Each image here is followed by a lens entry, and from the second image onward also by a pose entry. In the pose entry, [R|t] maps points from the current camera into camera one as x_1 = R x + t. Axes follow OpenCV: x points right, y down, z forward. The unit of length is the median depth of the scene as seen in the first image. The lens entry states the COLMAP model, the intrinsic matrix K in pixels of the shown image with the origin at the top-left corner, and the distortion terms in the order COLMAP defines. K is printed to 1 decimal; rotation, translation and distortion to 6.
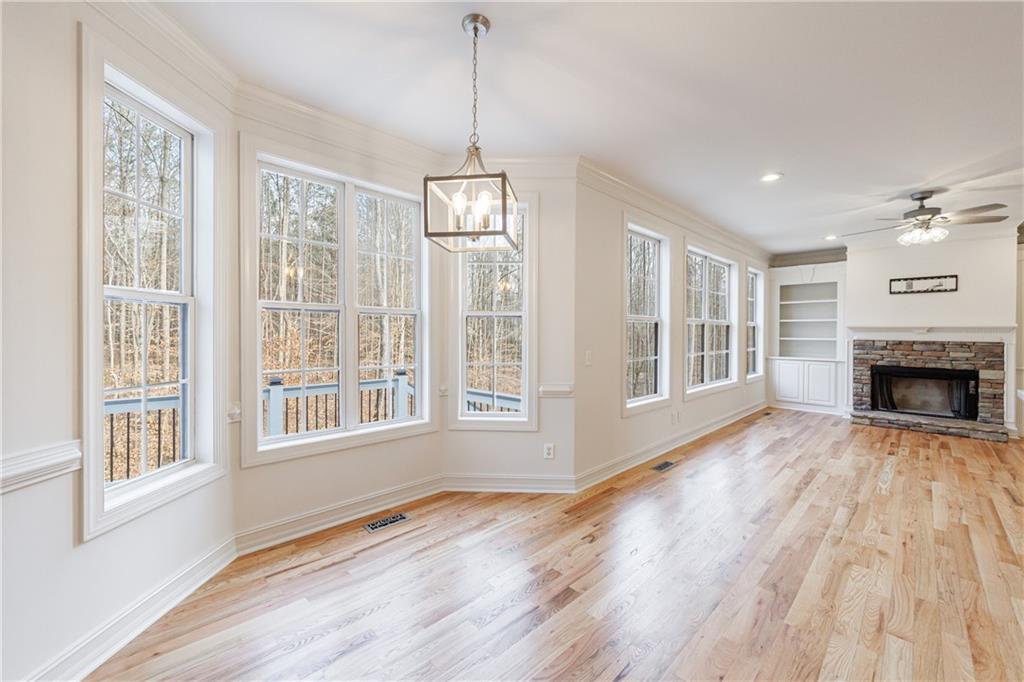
lens RADIAL K [[415.9, 0, 508.8], [0, 415.9, 335.6], [0, 0, 1]] dist [-0.001860, 0.002734]
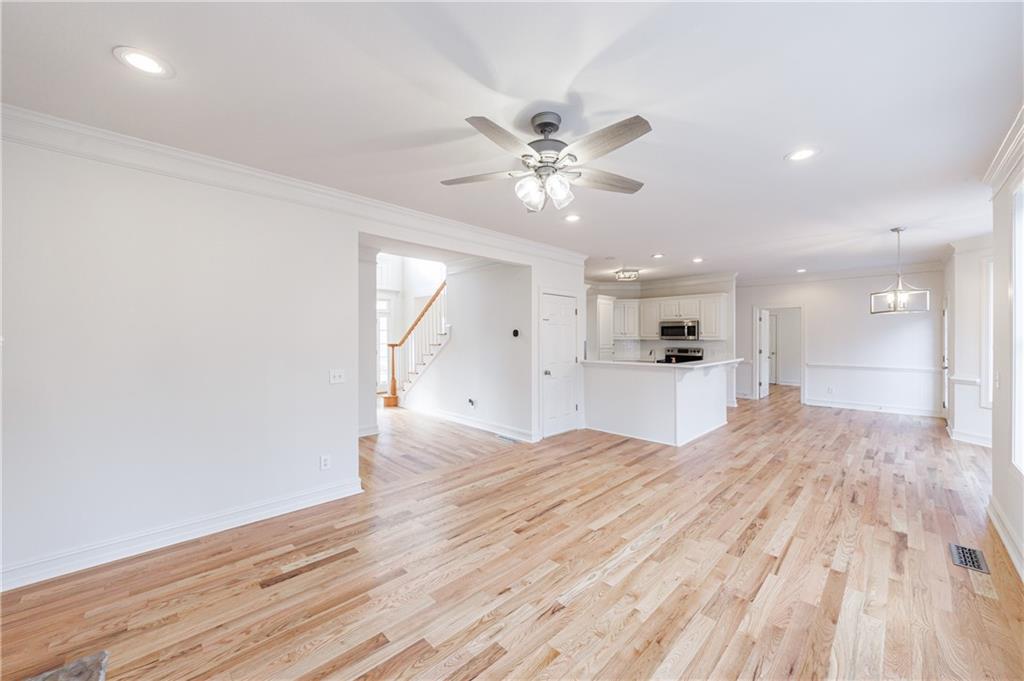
lens RADIAL K [[369.8, 0, 509.4], [0, 369.8, 338.1], [0, 0, 1]] dist [0.001650, -0.000049]
pose [[-0.999658, -0.006682, 0.025264, 0.757168], [-0.006411, 0.999921, 0.010799, -0.022936], [-0.025334, 0.010633, -0.999622, 1.117149]]
